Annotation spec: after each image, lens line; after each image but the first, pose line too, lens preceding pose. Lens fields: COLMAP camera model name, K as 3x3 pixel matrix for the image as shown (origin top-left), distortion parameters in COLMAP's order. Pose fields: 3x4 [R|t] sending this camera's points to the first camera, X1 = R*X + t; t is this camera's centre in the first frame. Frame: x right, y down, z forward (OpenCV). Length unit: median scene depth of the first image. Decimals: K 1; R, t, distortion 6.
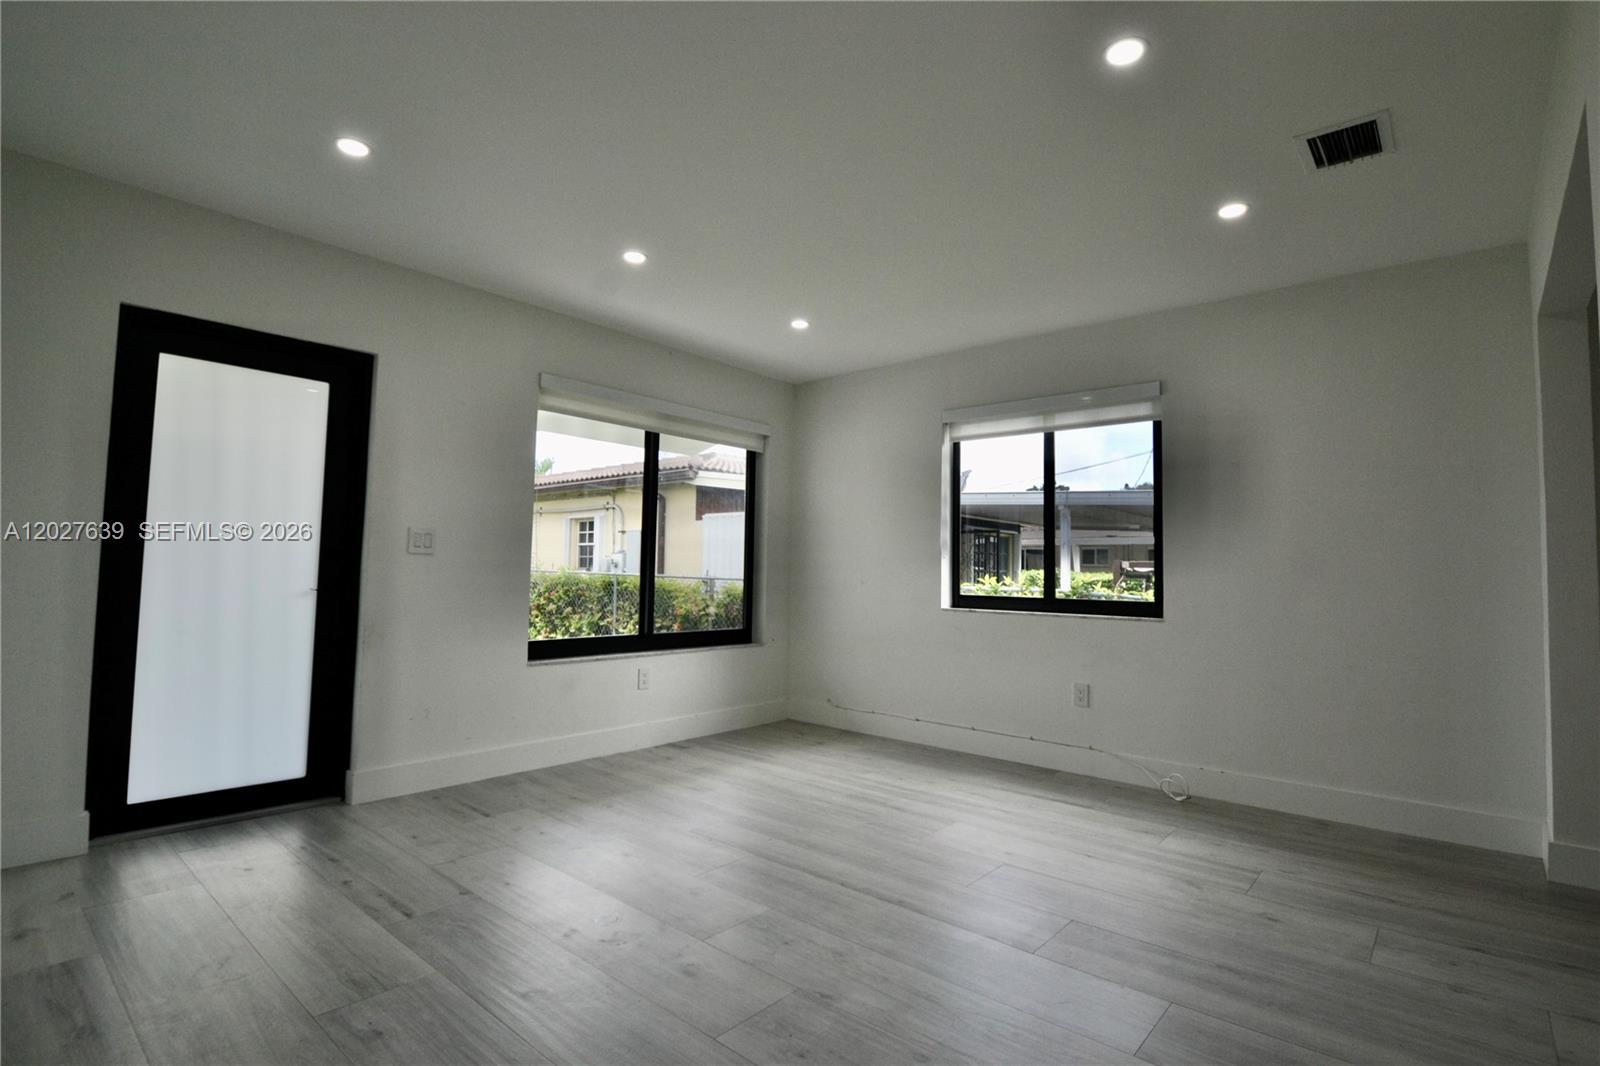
lens RADIAL K [[767.3, 0, 791.1], [0, 767.3, 527.8], [0, 0, 1]] dist [0.001466, -0.012399]
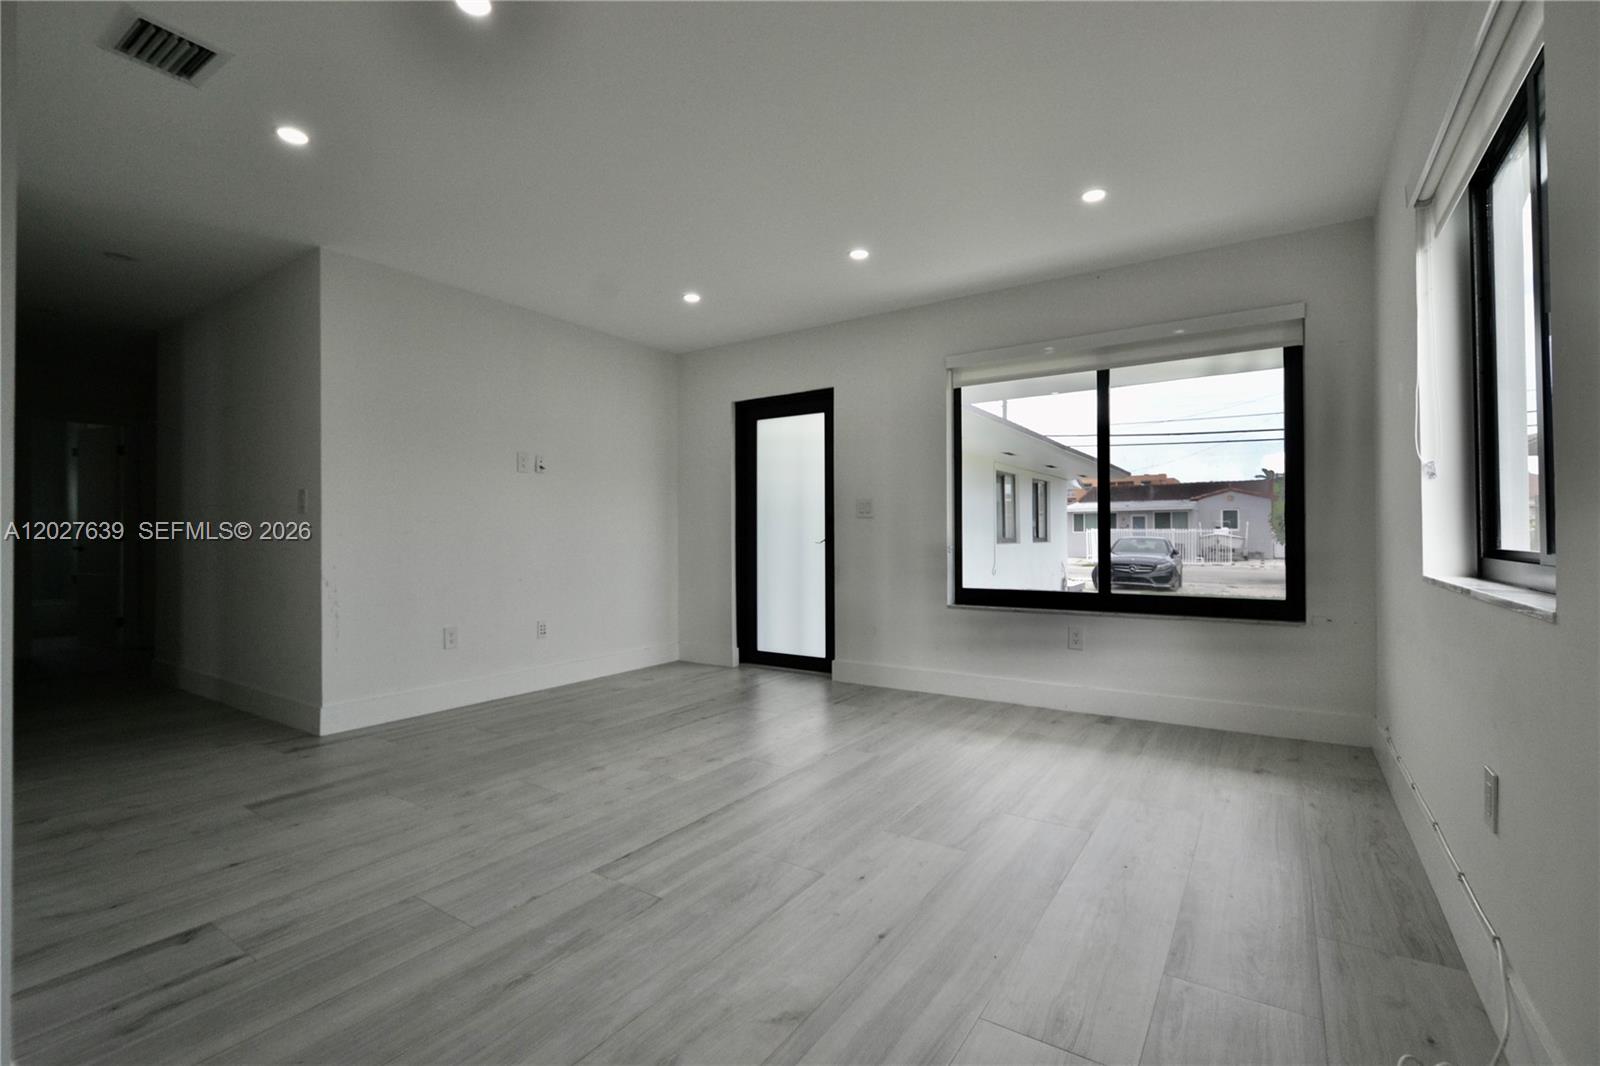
lens RADIAL K [[708.3, 0, 797.1], [0, 708.3, 535.6], [0, 0, 1]] dist [-0.000761, -0.000158]
pose [[0.127955, -0.023015, -0.991513, 0.976972], [0.062680, 0.997920, -0.015074, 0.096800], [0.989797, -0.060219, 0.129132, 0.873556]]
